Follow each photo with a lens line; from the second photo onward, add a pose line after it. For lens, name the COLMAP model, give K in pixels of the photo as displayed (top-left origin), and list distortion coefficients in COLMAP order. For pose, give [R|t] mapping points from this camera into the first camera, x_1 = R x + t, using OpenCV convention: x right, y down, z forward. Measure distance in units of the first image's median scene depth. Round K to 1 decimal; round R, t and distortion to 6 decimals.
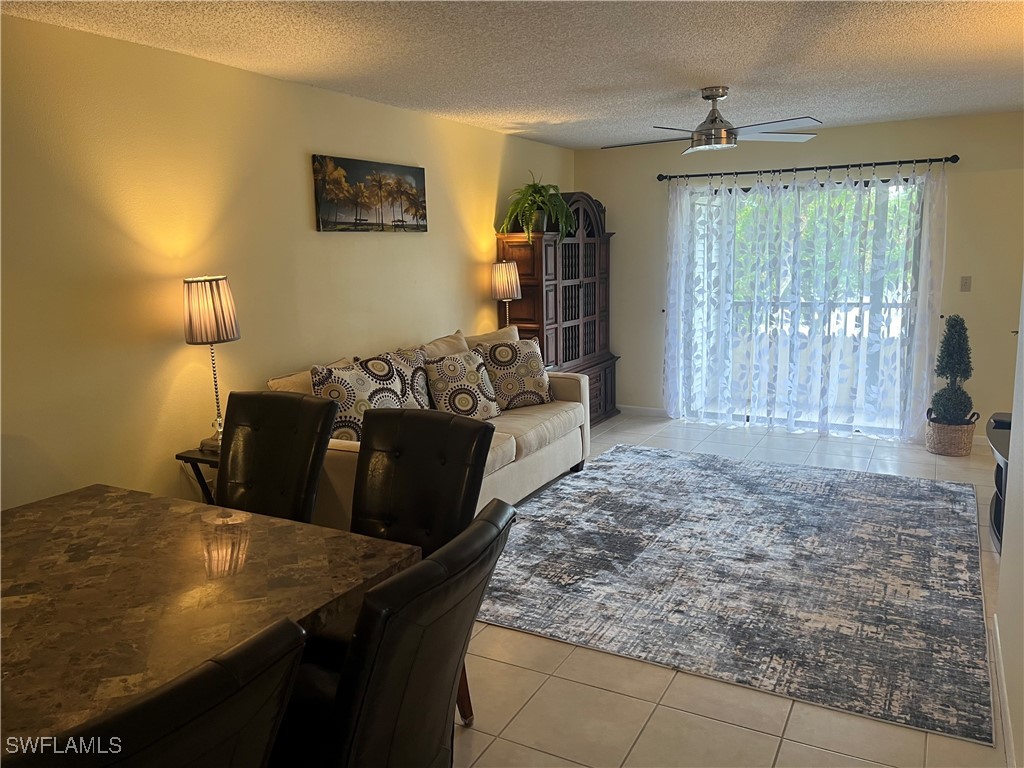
lens RADIAL K [[769.9, 0, 515.5], [0, 769.9, 358.5], [0, 0, 1]] dist [0.065438, -0.069555]
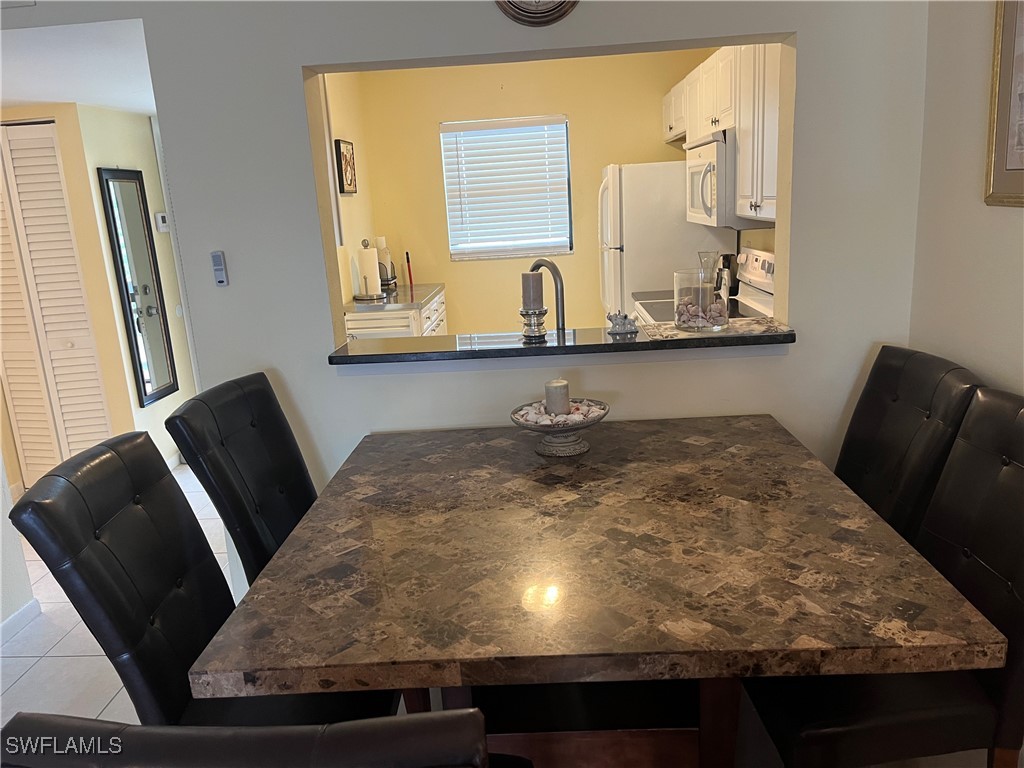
lens RADIAL K [[769.9, 0, 507.4], [0, 769.9, 392.3], [0, 0, 1]] dist [0.065438, -0.069555]
pose [[-0.898557, 0.177898, -0.401183, -0.067363], [0.016154, 0.926942, 0.374858, -0.095851], [0.438560, 0.330350, -0.835783, 0.749633]]
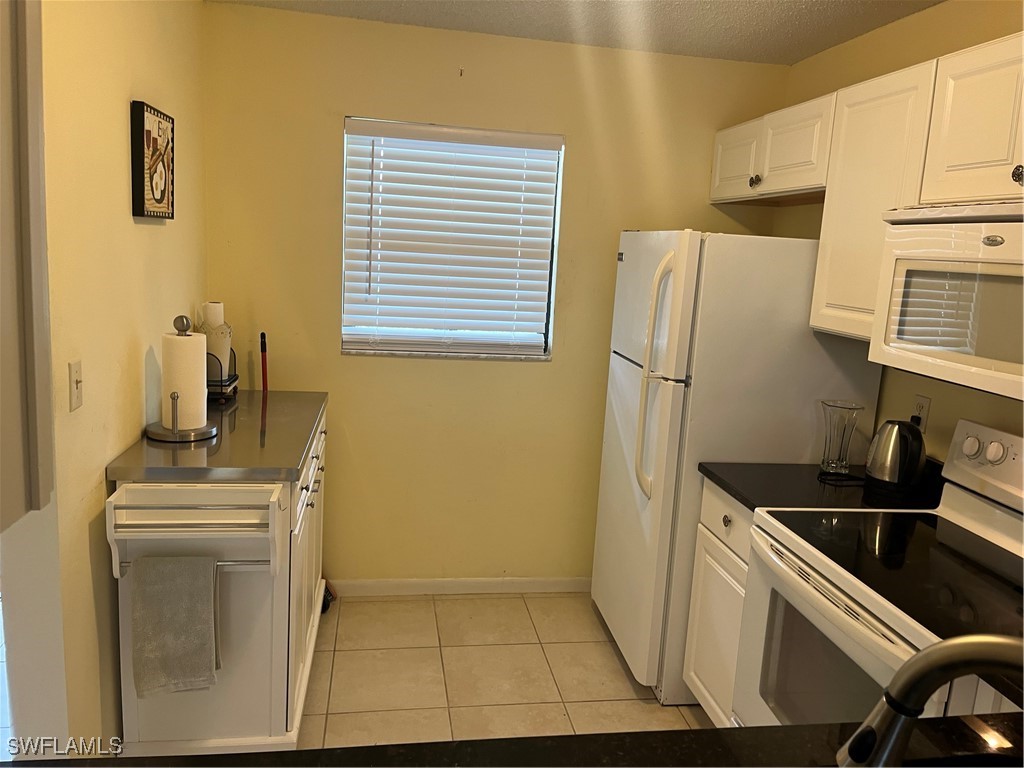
lens RADIAL K [[769.9, 0, 518.2], [0, 769.9, 373.5], [0, 0, 1]] dist [0.065438, -0.069555]
pose [[-0.788257, 0.076292, -0.610598, -0.219496], [-0.129249, 0.949621, 0.285507, -0.031757], [0.601619, 0.303973, -0.738685, 0.210502]]
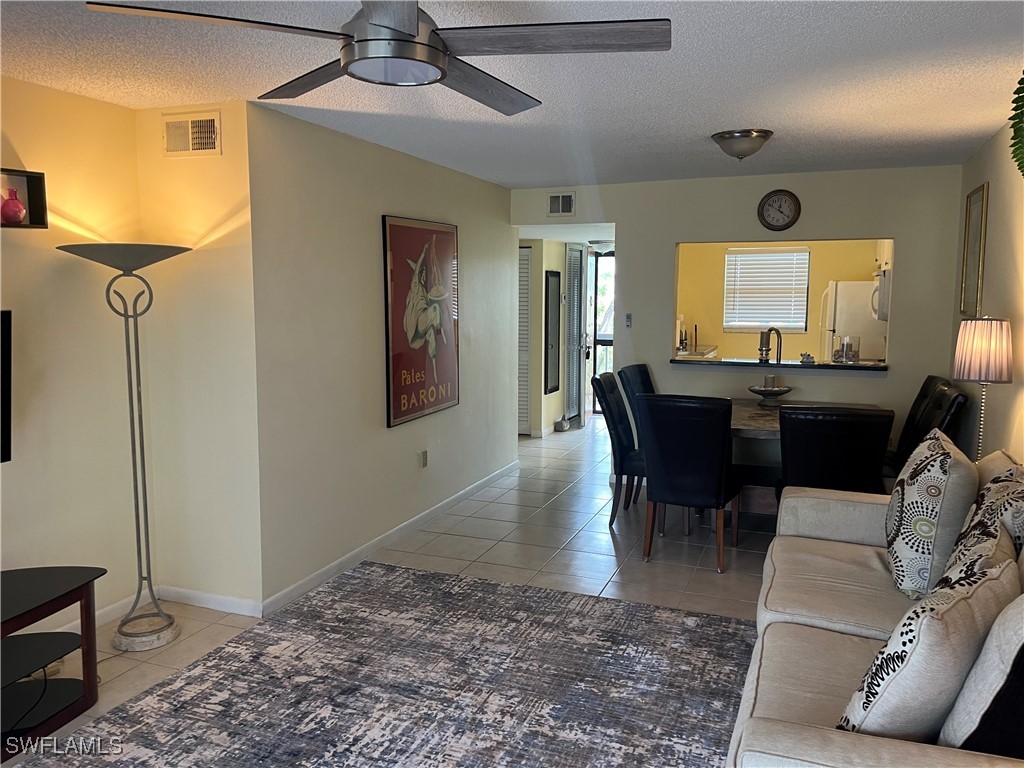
lens RADIAL K [[769.9, 0, 509.6], [0, 769.9, 382.1], [0, 0, 1]] dist [0.065438, -0.069555]
pose [[-0.993472, 0.033212, -0.109132, 0.248533], [0.003748, 0.965666, 0.259760, -0.222989], [0.114012, 0.257656, -0.959487, 1.486444]]
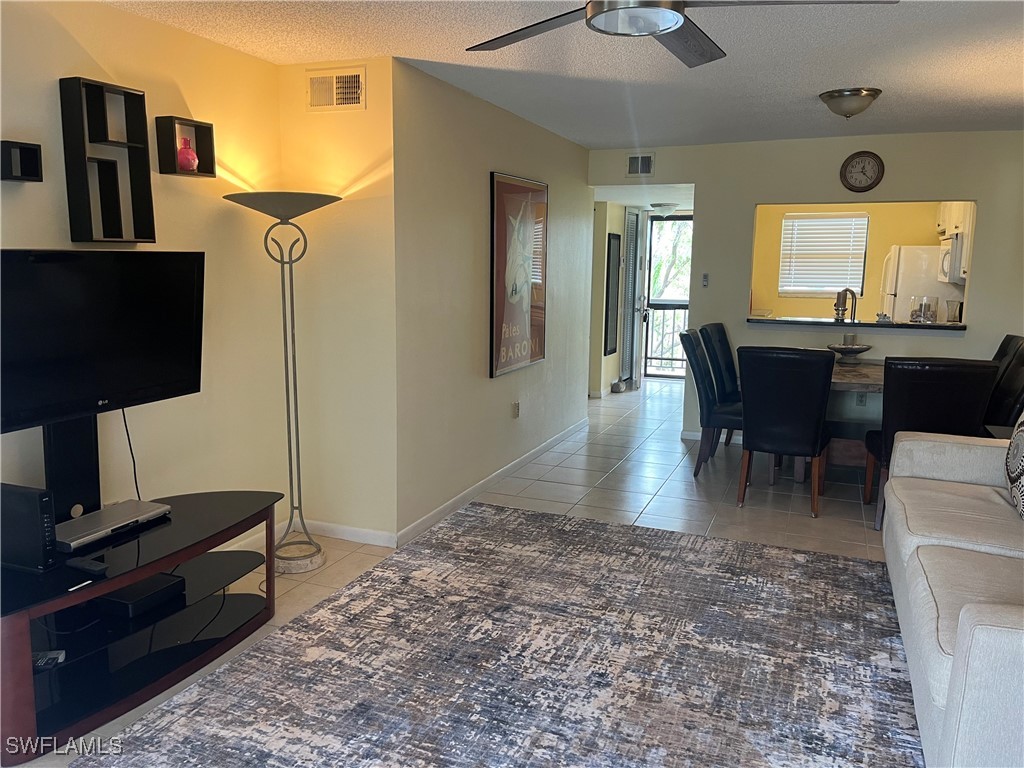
lens RADIAL K [[769.9, 0, 508.8], [0, 769.9, 385.9], [0, 0, 1]] dist [0.065438, -0.069555]
pose [[-0.994889, 0.026234, -0.097508, 0.385499], [-0.004210, 0.954045, 0.299634, -0.208763], [0.100888, 0.298513, -0.949058, 1.524714]]
